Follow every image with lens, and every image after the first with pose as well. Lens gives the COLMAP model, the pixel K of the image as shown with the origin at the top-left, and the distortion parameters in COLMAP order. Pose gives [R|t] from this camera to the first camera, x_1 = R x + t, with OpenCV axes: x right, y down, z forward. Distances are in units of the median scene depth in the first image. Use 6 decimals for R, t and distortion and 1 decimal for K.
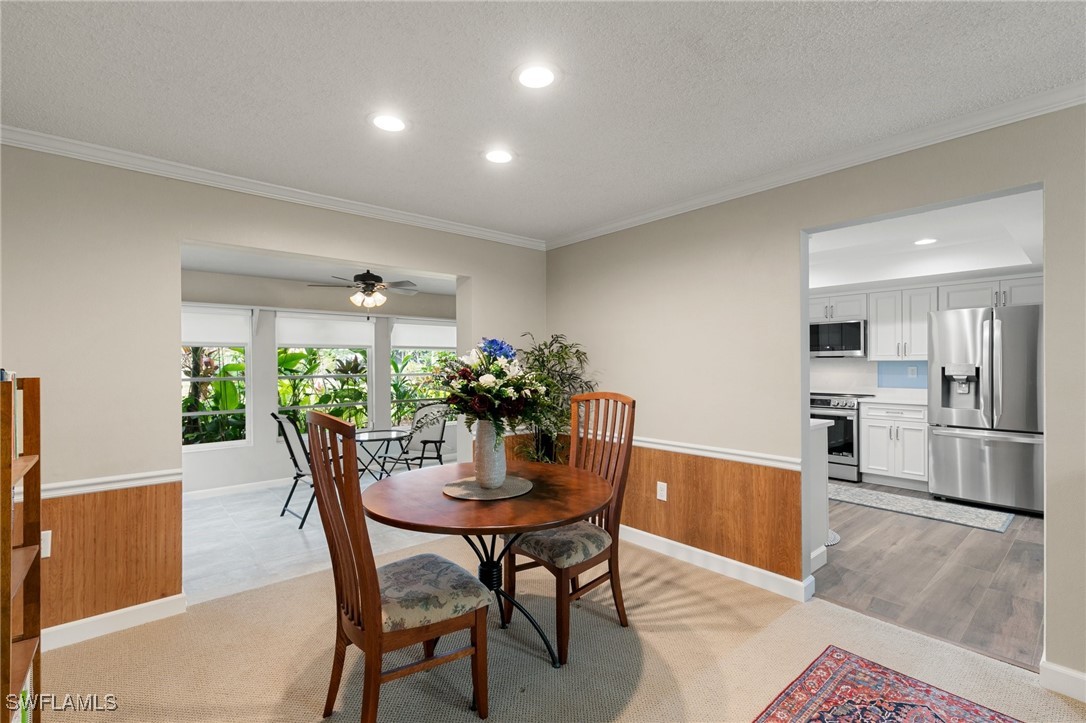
lens RADIAL K [[485.9, 0, 539.8], [0, 485.9, 361.3], [0, 0, 1]] dist [0.006760, -0.001551]
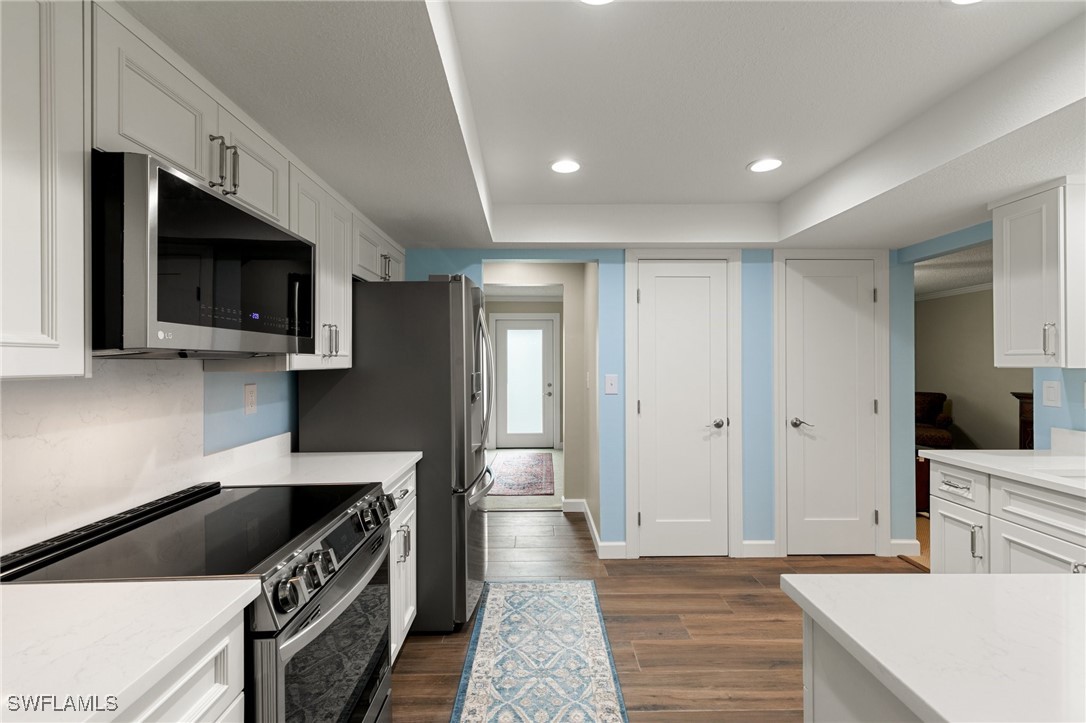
lens RADIAL K [[485.9, 0, 541.4], [0, 485.9, 361.6], [0, 0, 1]] dist [0.006760, -0.001551]
pose [[-0.768710, 0.006346, 0.639566, 0.409085], [0.002510, 0.999973, -0.006906, -0.005022], [-0.639593, -0.003704, -0.768705, 1.374294]]
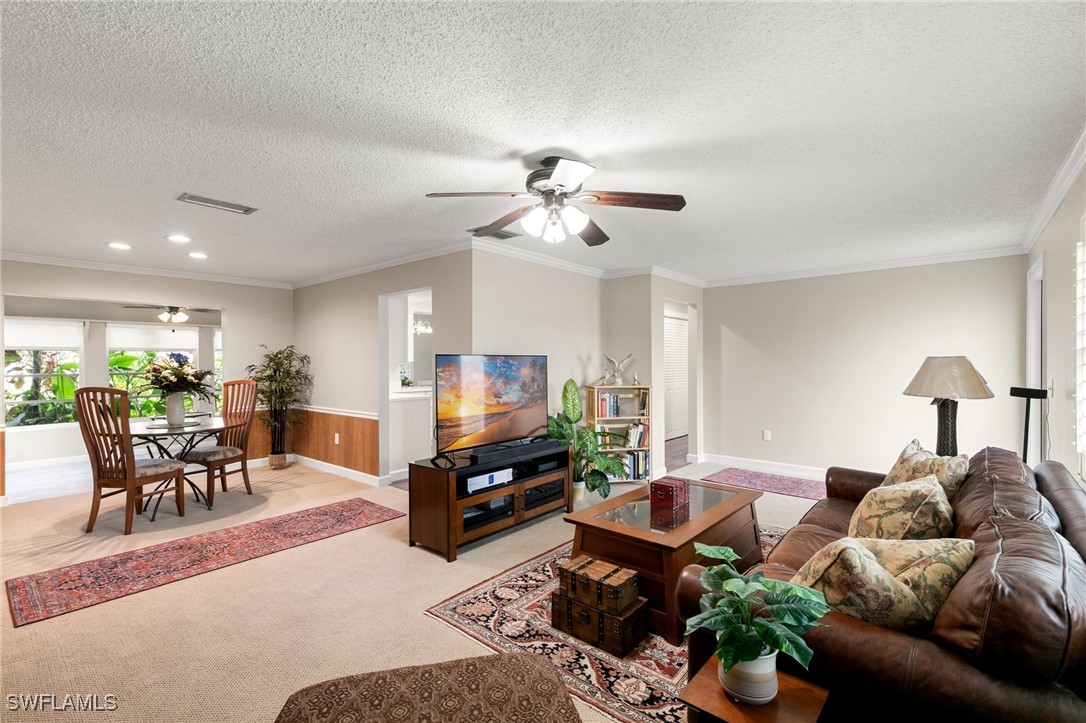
lens RADIAL K [[485.9, 0, 545.2], [0, 485.9, 362.8], [0, 0, 1]] dist [0.006760, -0.001551]
pose [[0.987981, -0.000077, 0.154574, 0.521375], [-0.001290, 0.999961, 0.008743, -0.011542], [-0.154568, -0.008837, 0.987943, -0.589250]]
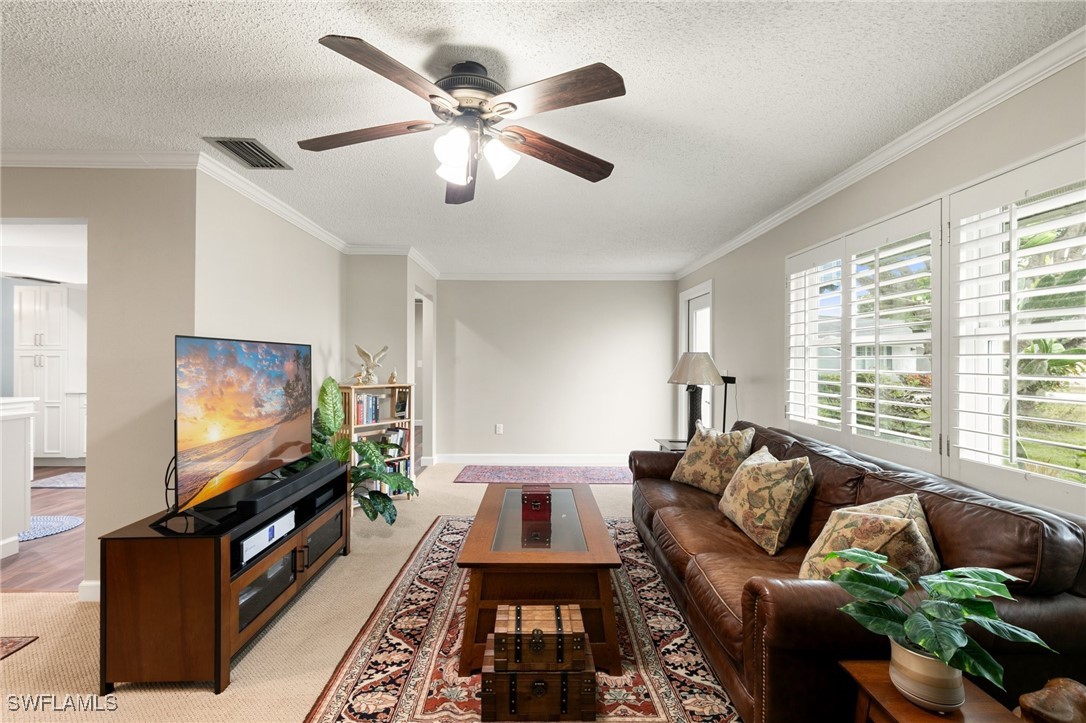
lens RADIAL K [[485.9, 0, 535.7], [0, 485.9, 359.0], [0, 0, 1]] dist [0.006760, -0.001551]
pose [[0.639900, 0.007212, 0.768424, 0.342951], [-0.009572, 0.999953, -0.001414, 0.000369], [-0.768398, -0.006450, 0.639939, -0.336998]]
